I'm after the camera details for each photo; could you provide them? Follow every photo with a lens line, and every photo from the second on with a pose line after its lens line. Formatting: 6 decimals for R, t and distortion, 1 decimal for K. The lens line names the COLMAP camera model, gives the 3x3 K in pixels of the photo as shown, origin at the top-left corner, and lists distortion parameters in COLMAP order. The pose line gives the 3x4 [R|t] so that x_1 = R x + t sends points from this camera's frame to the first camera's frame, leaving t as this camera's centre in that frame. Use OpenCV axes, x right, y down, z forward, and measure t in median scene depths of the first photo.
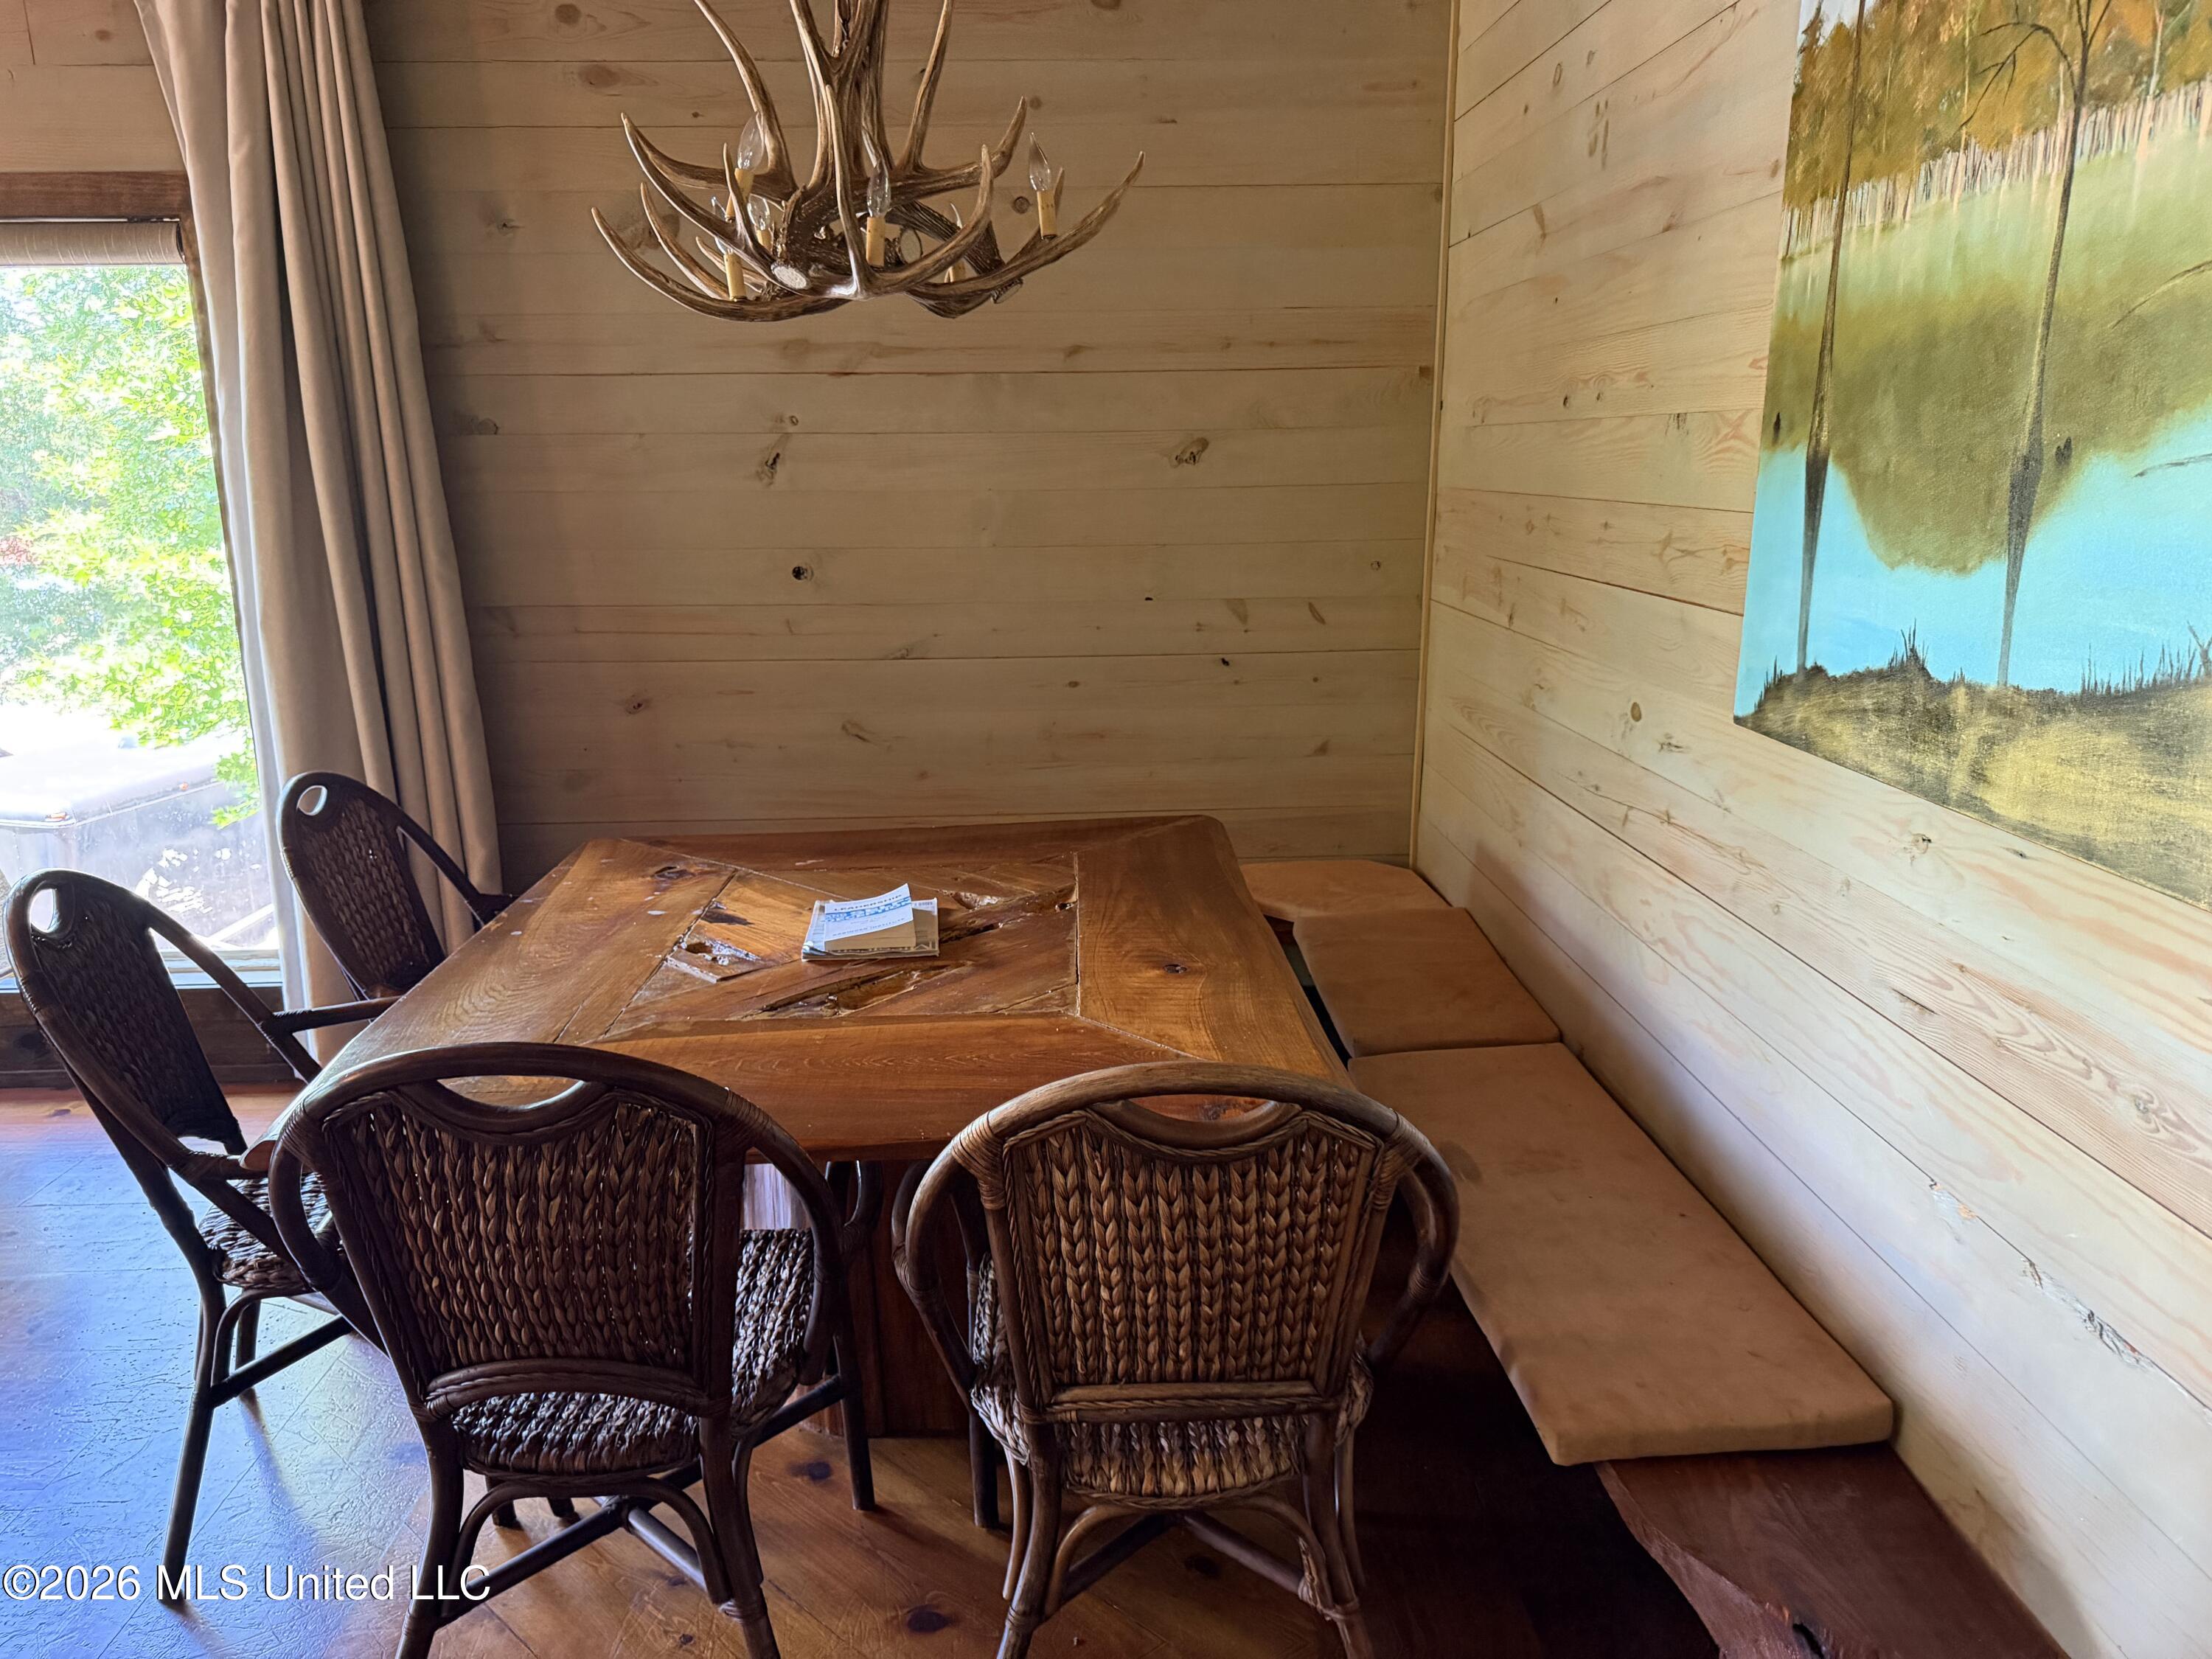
lens RADIAL K [[1551.5, 0, 1108.1], [0, 1551.5, 849.1], [0, 0, 1]] dist [0.064707, -0.091501]
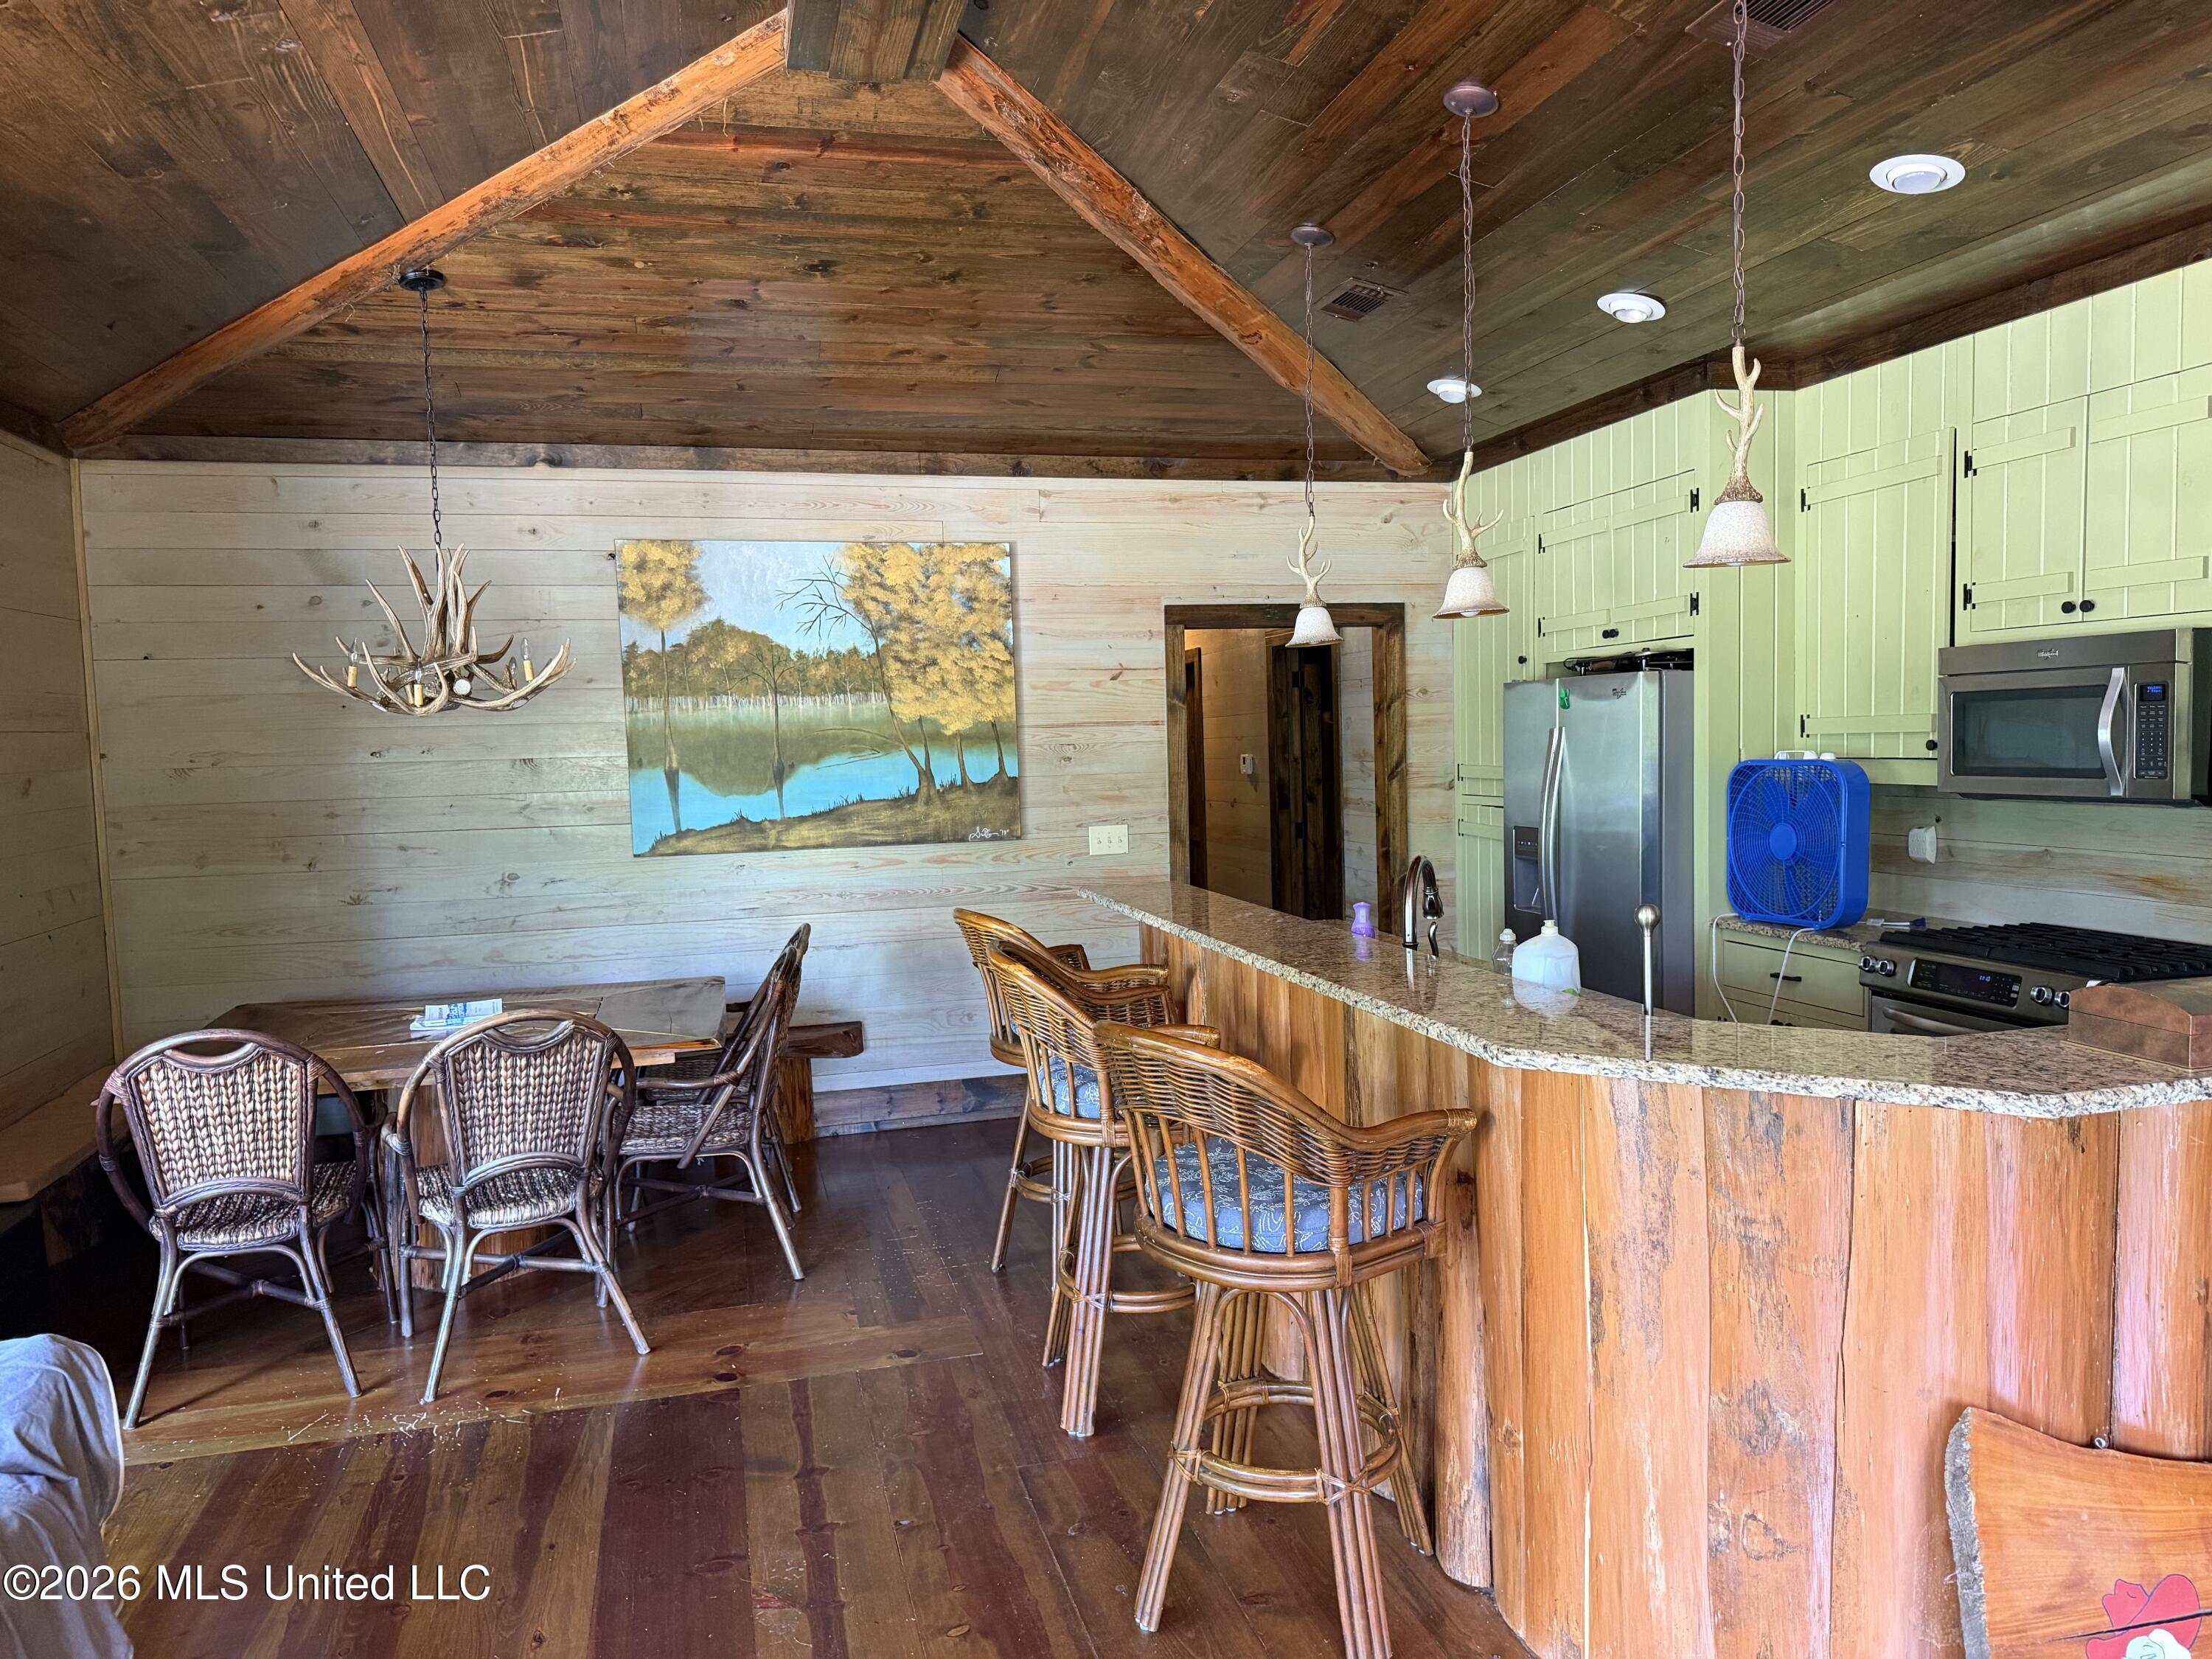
lens RADIAL K [[1551.5, 0, 1110.2], [0, 1551.5, 844.6], [0, 0, 1]] dist [0.064707, -0.091501]
pose [[-0.210522, -0.057728, 0.975883, -3.485480], [0.266255, 0.957131, 0.114057, -0.258283], [-0.940632, 0.283845, -0.186127, 0.879489]]
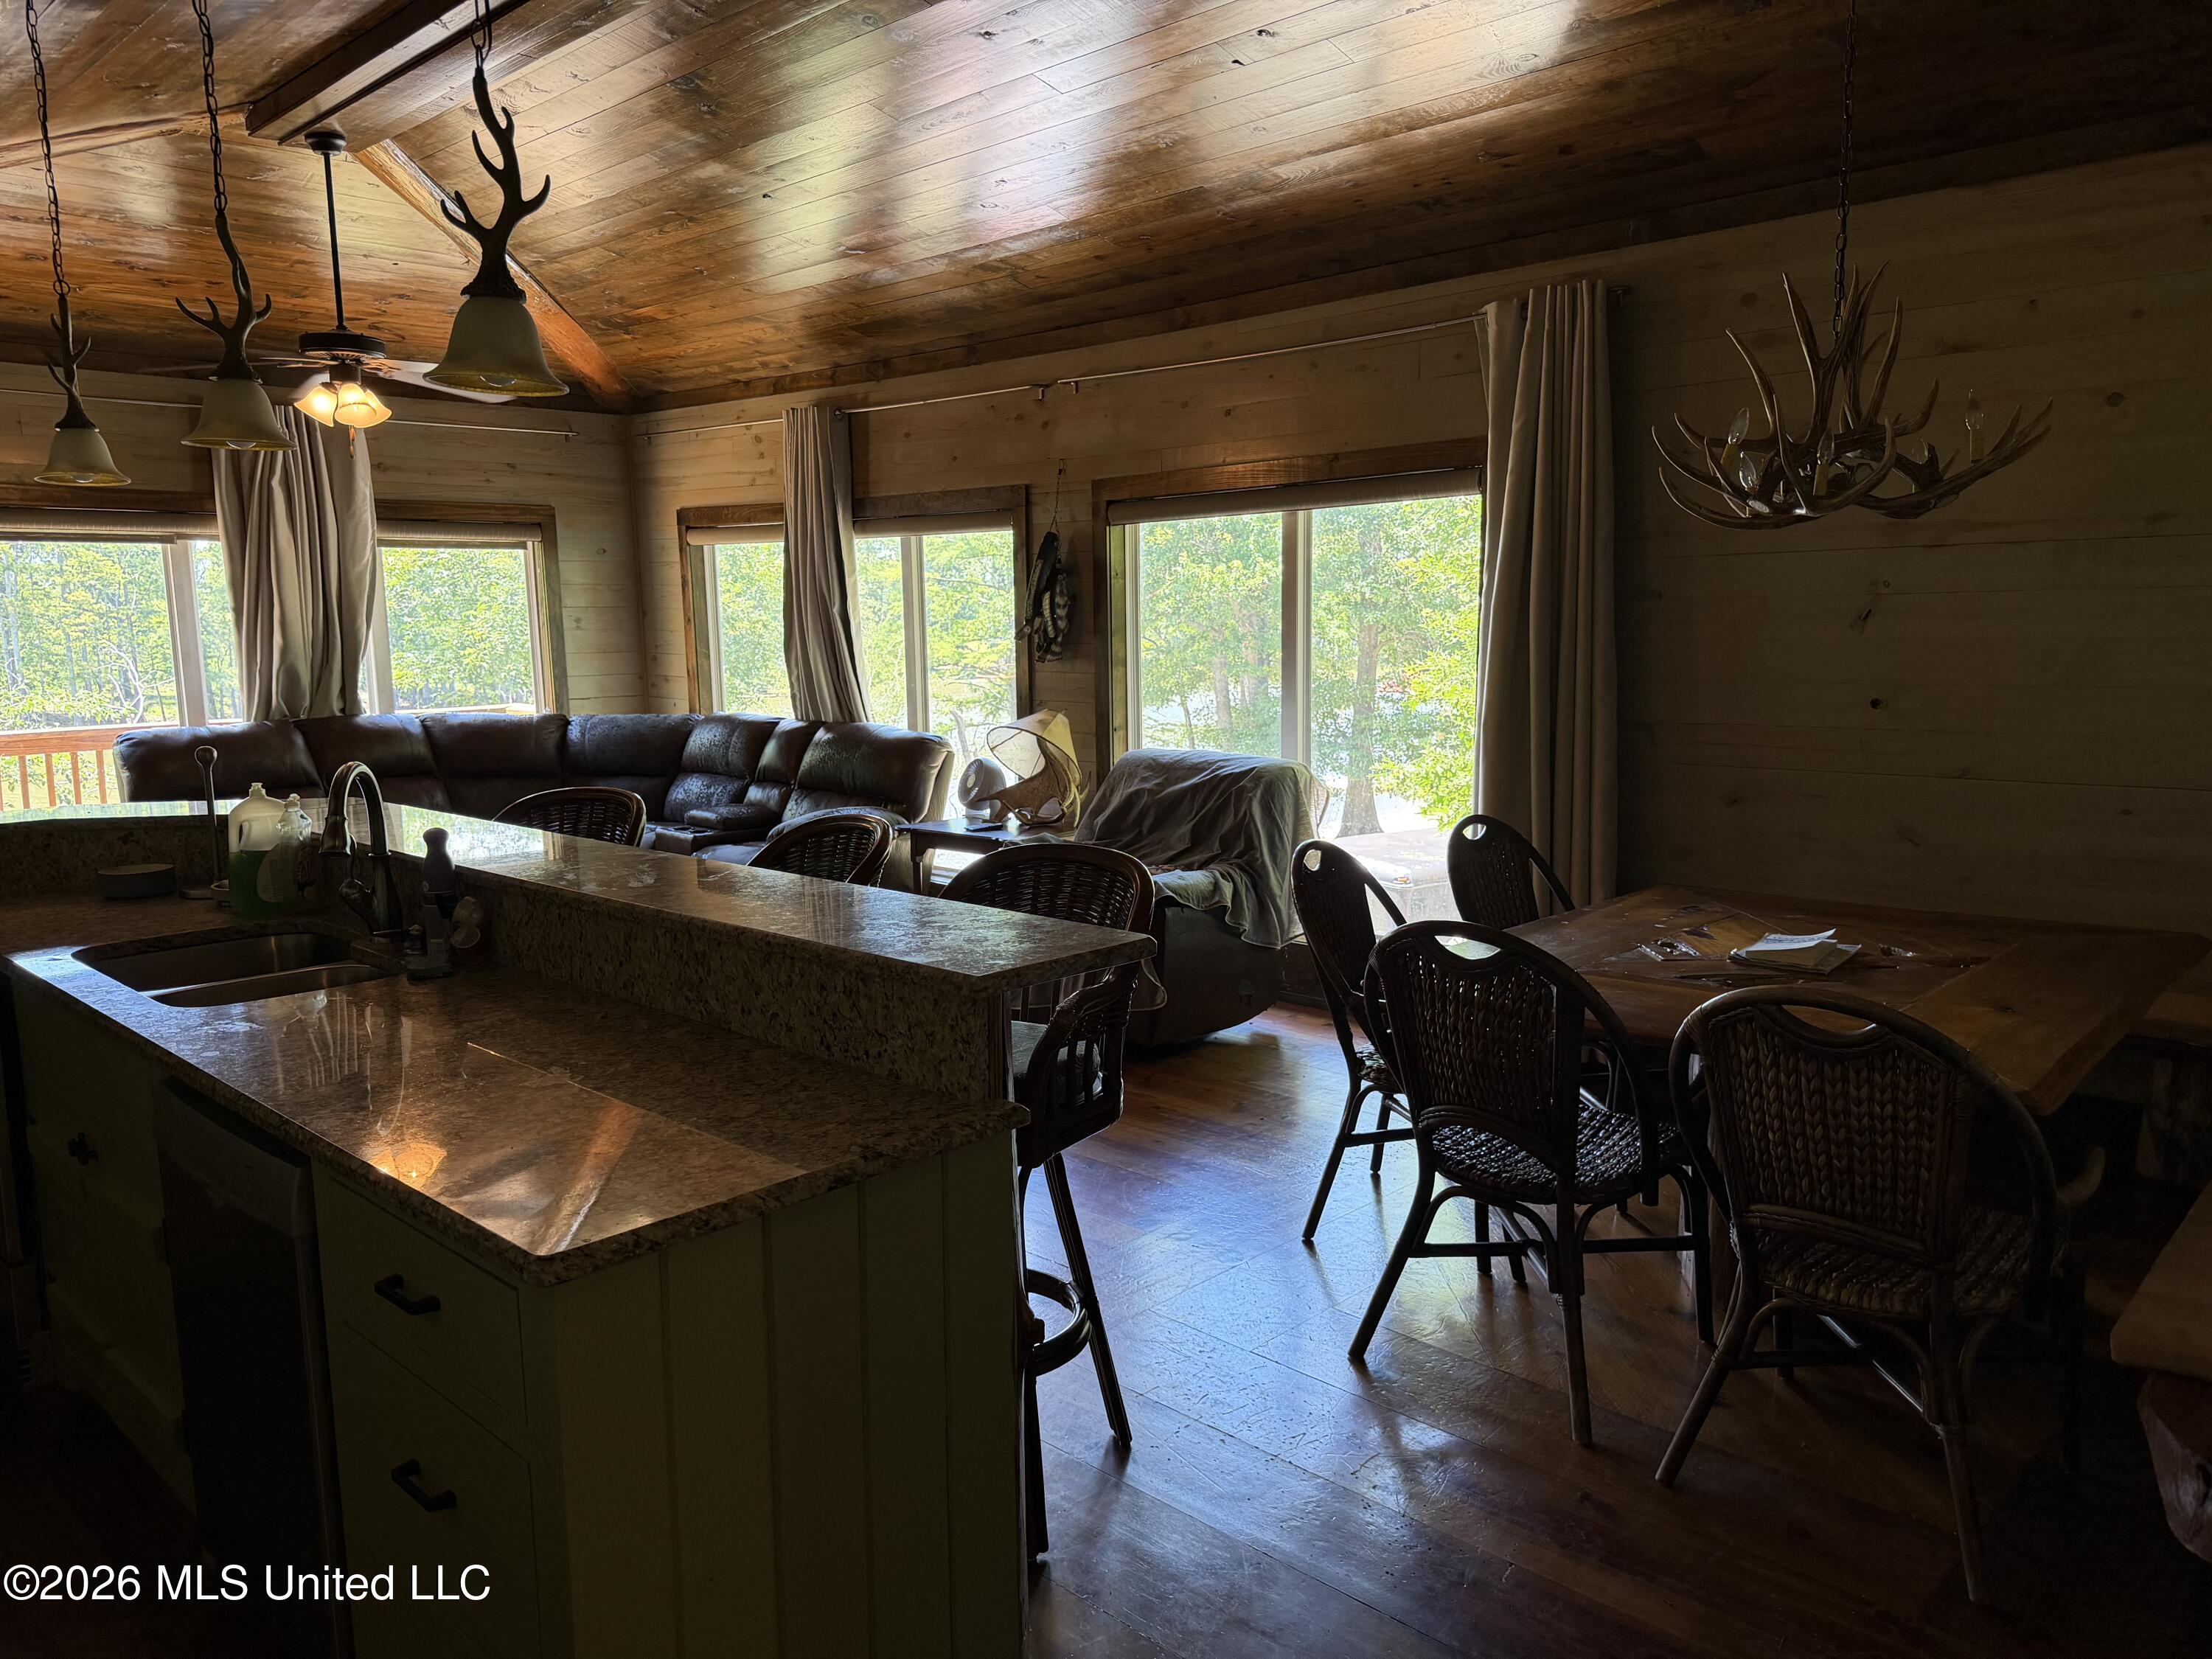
lens RADIAL K [[1551.5, 0, 1116.4], [0, 1551.5, 837.9], [0, 0, 1]] dist [0.064707, -0.091501]
pose [[0.696997, 0.098484, -0.710279, 0.645209], [-0.165070, 0.985958, -0.025274, 0.134582], [0.697816, 0.134862, 0.703467, -0.649558]]
